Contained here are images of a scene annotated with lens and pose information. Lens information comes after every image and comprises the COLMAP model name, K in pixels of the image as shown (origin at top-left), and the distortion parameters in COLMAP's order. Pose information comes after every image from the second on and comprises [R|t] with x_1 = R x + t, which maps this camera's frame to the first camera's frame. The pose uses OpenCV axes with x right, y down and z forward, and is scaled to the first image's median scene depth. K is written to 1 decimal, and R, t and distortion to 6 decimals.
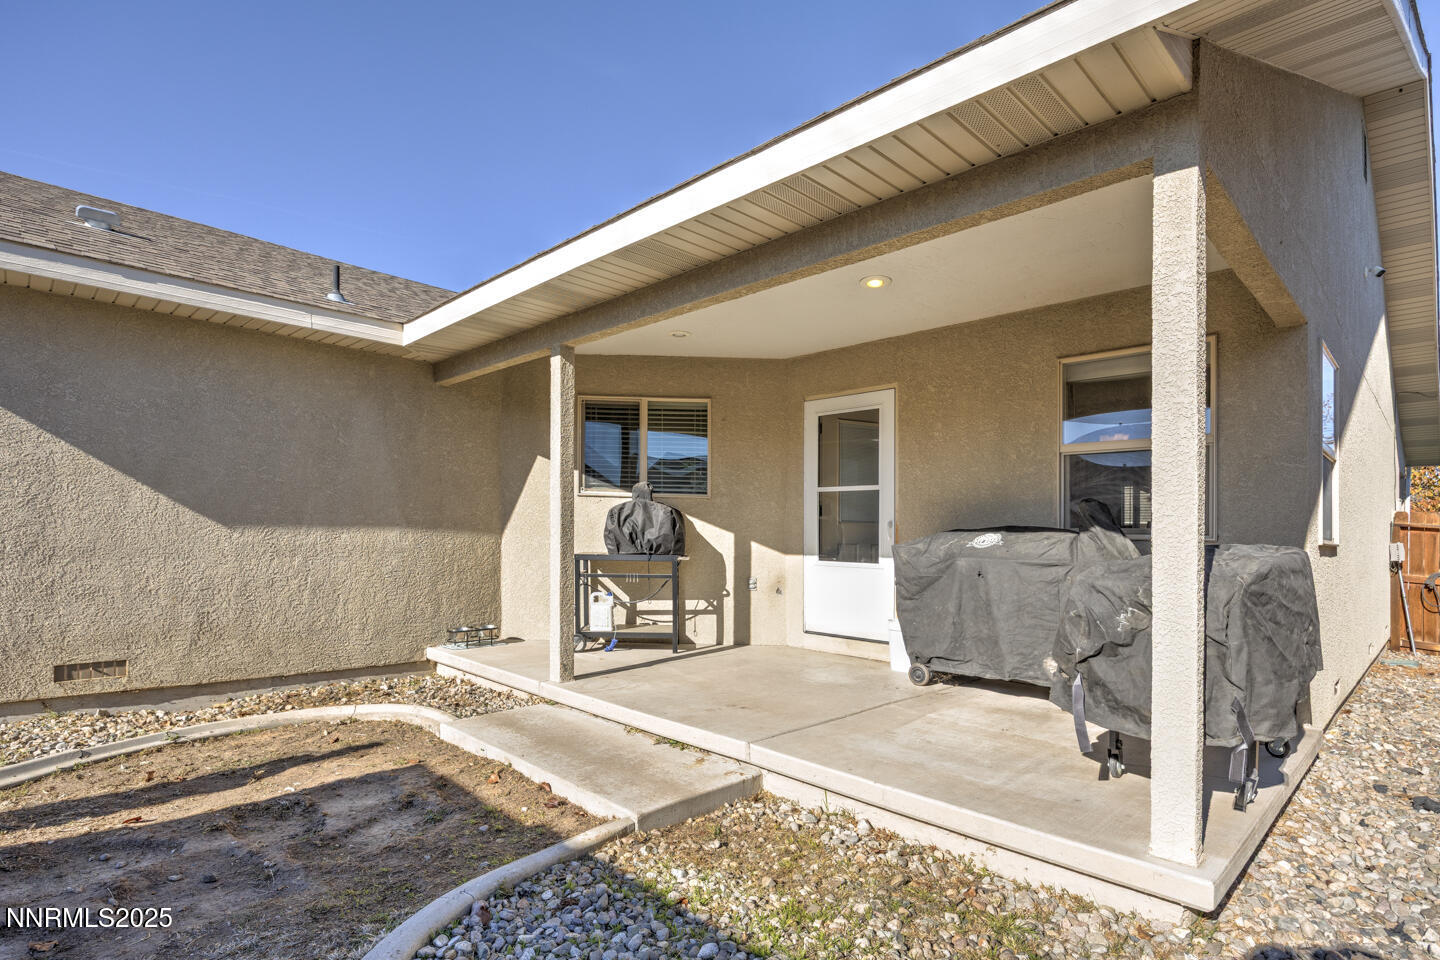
lens RADIAL K [[740.5, 0, 724.2], [0, 740.5, 506.9], [0, 0, 1]] dist [-0.005696, -0.000609]
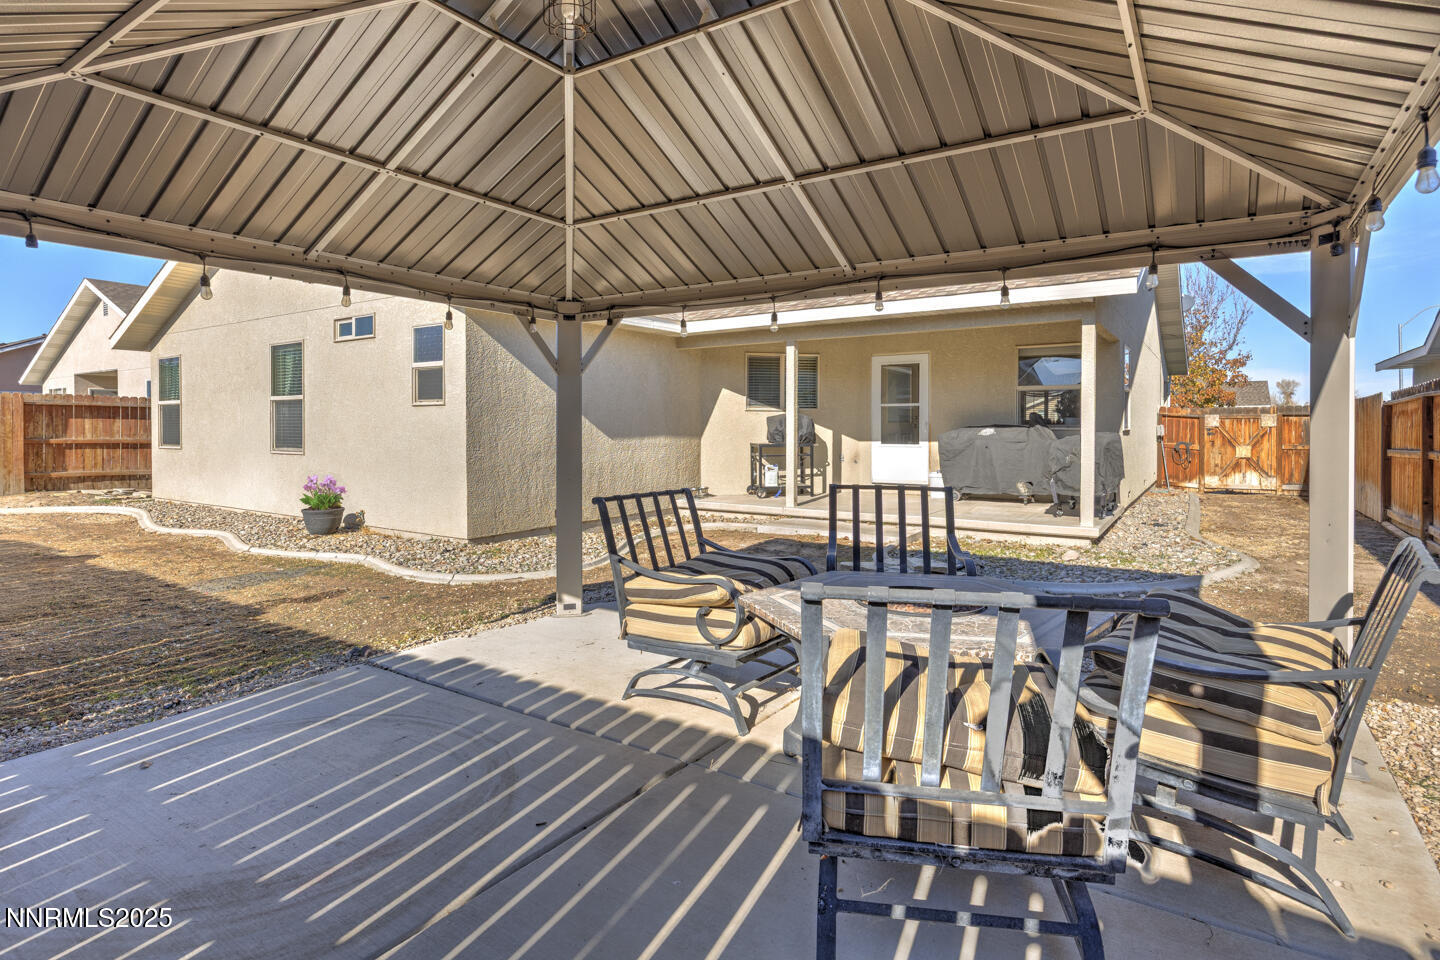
lens RADIAL K [[729.2, 0, 739.9], [0, 729.2, 427.9], [0, 0, 1]] dist [-0.006113, -0.001266]
pose [[0.979654, -0.024534, 0.199189, -0.611648], [0.015777, 0.998843, 0.045429, -0.058194], [-0.200073, -0.041362, 0.978908, -0.737327]]
